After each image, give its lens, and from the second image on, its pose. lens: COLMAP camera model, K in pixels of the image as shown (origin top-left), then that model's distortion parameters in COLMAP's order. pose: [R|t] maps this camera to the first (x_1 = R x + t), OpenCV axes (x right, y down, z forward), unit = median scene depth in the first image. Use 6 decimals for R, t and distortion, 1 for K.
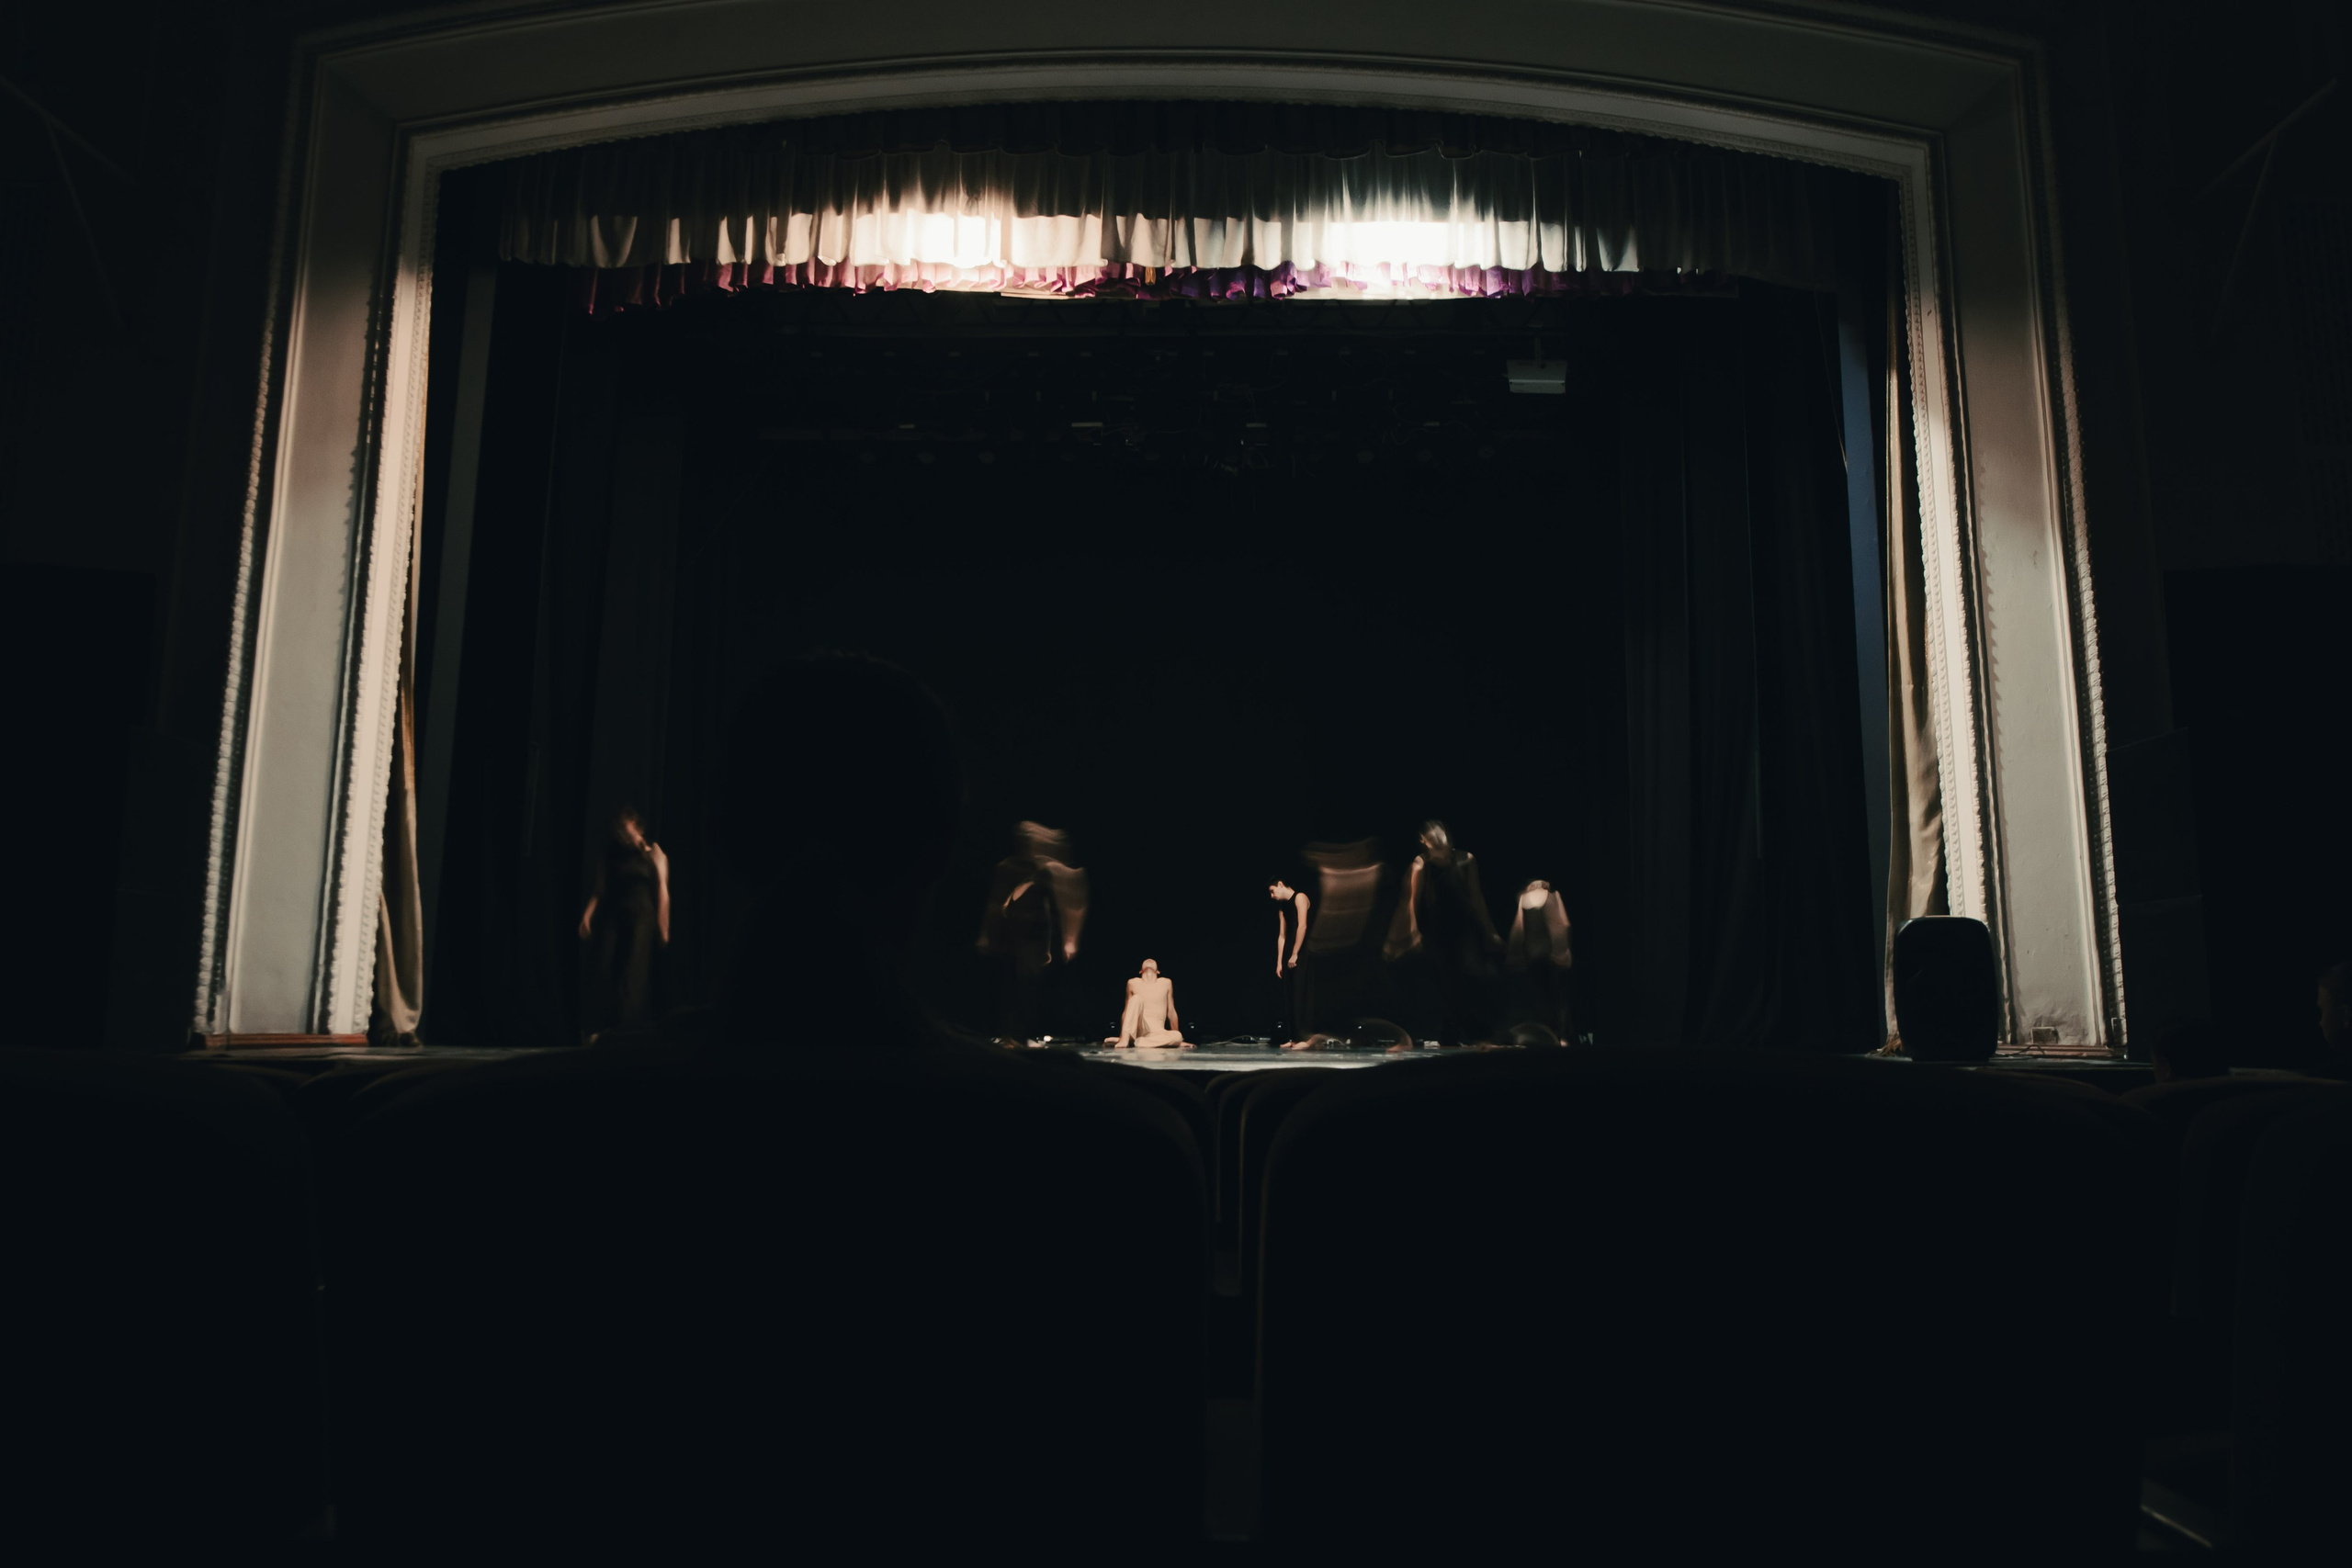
lens RADIAL K [[1612.4, 0, 1176.0], [0, 1612.4, 784.0], [0, 0, 1]] dist [0.001898, 0.000255]
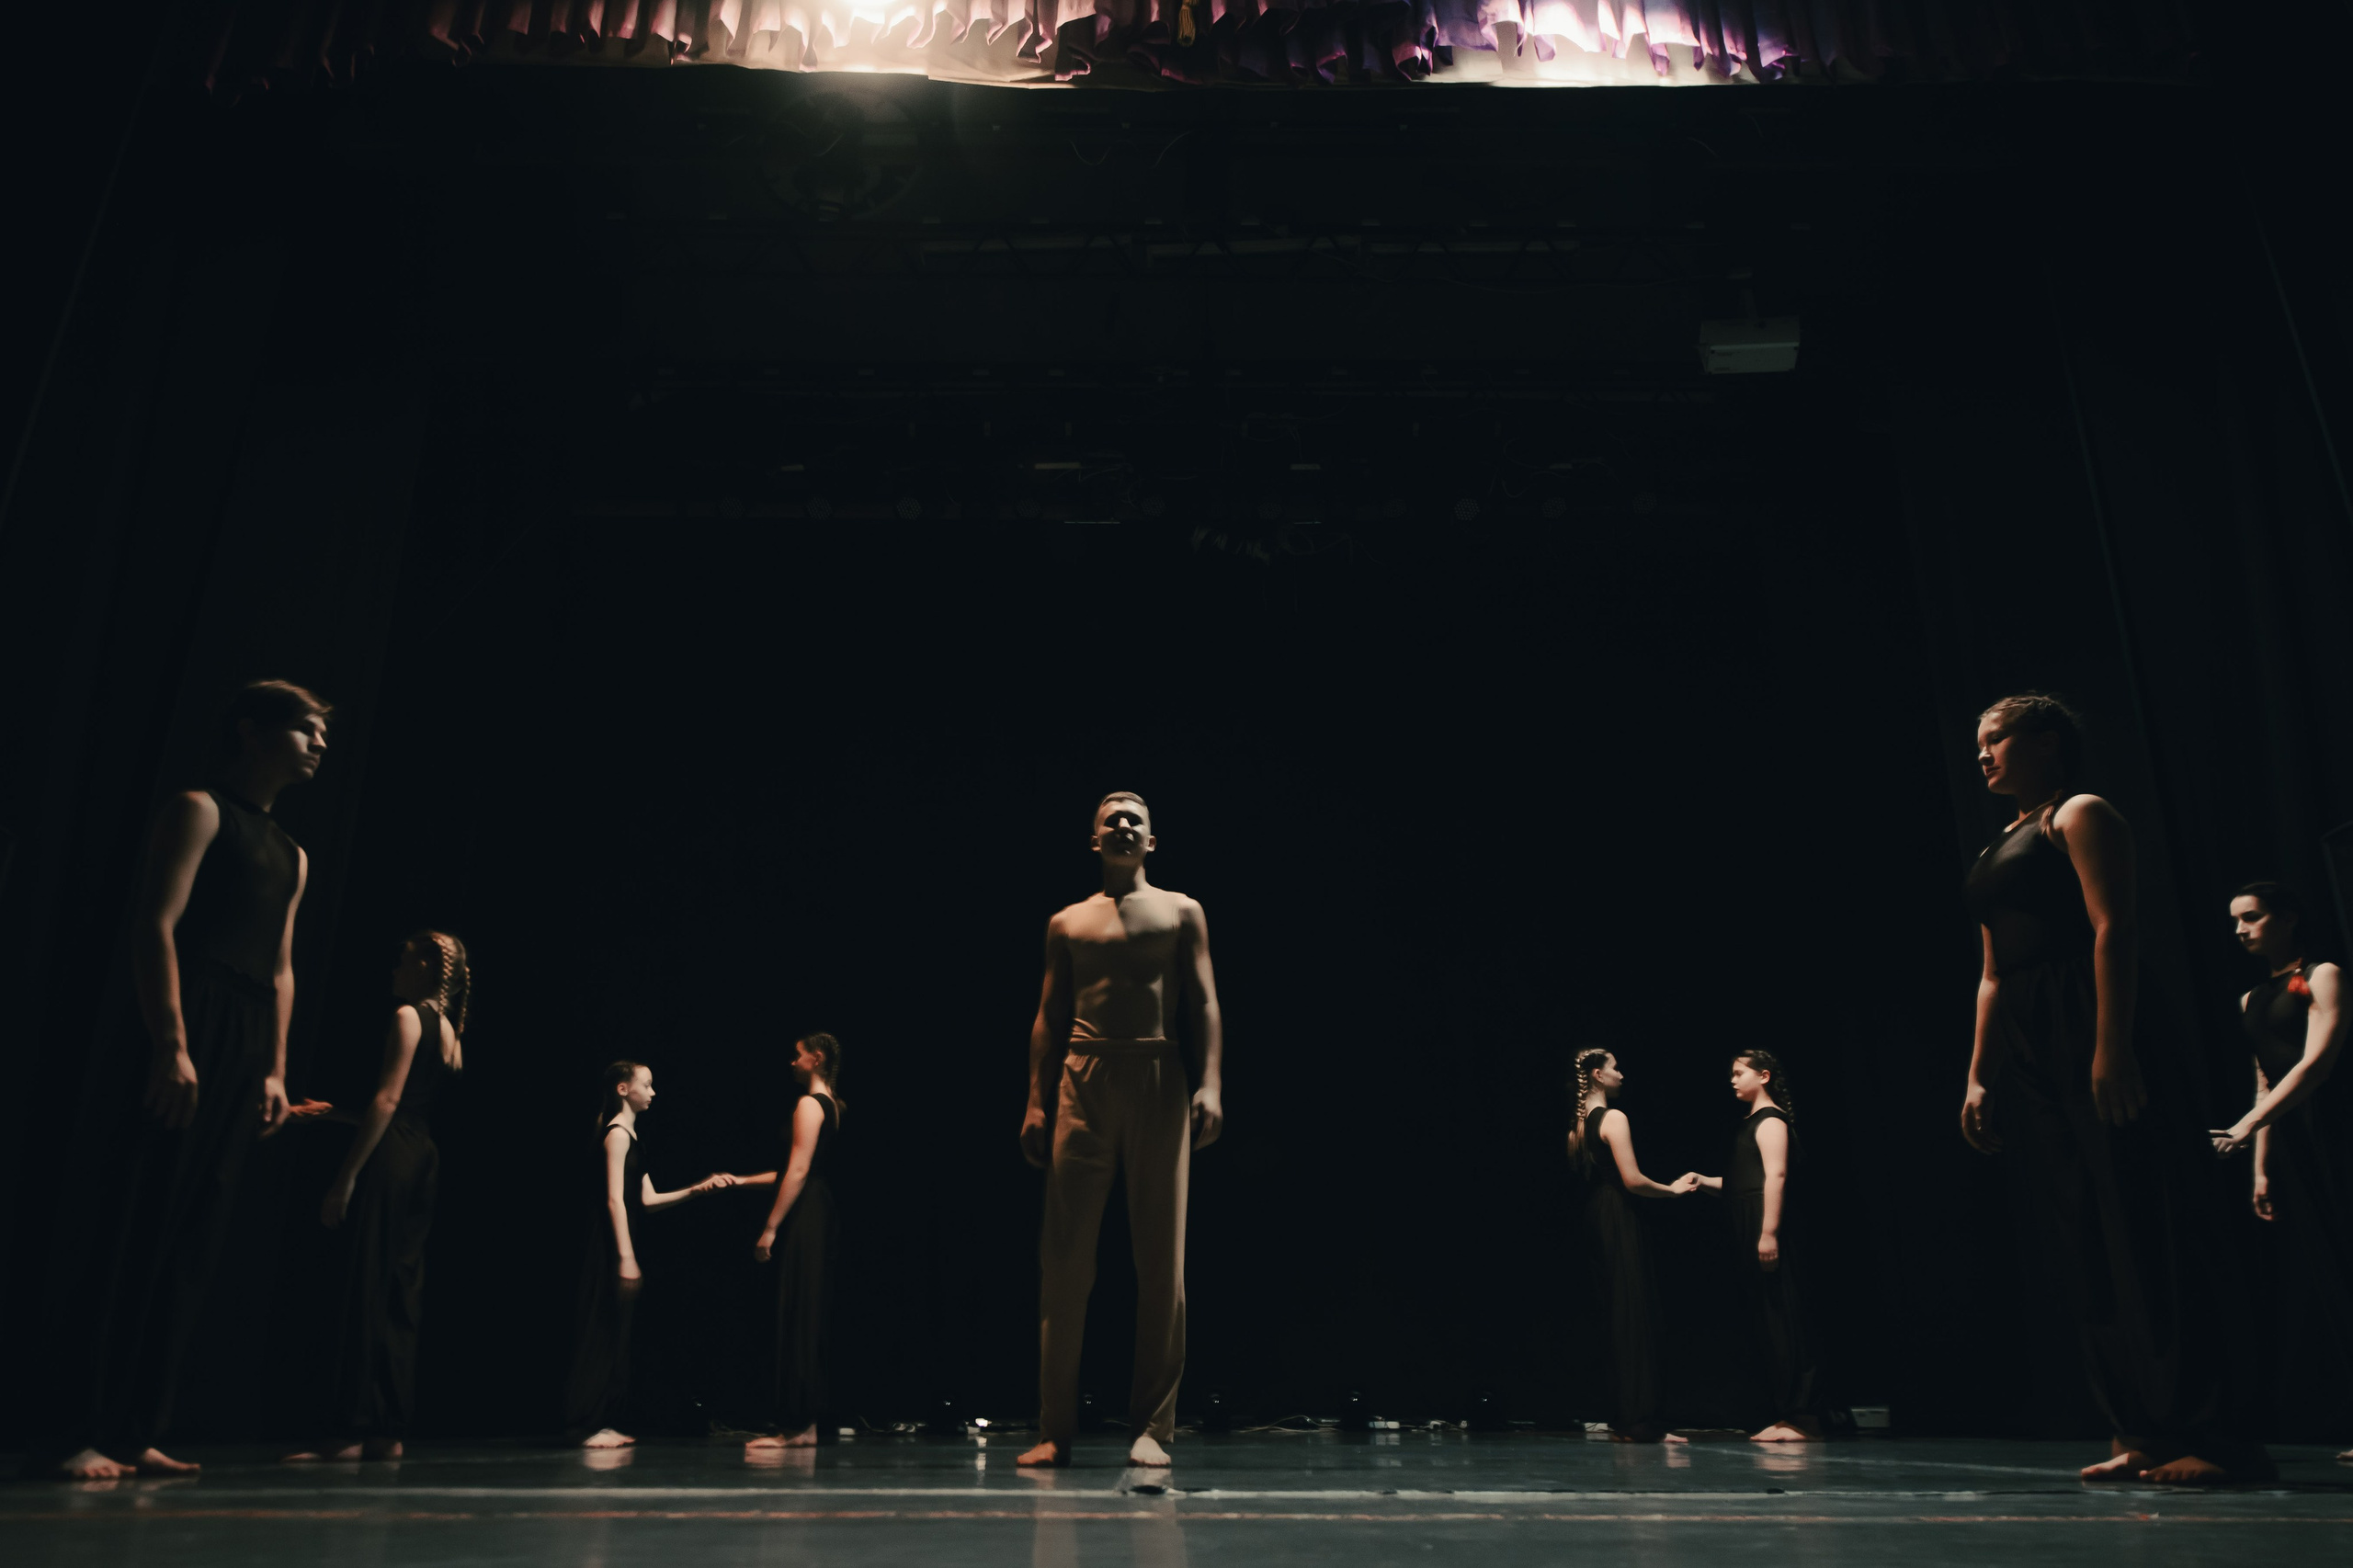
lens RADIAL K [[1613.2, 0, 1176.5], [0, 1613.2, 784.0], [0, 0, 1]] dist [0.001898, 0.000255]
pose [[0.999295, 0.006673, 0.036939, -0.030686], [0.001484, 0.976279, -0.216510, 0.059508], [-0.037508, 0.216413, 0.975581, 0.383273]]
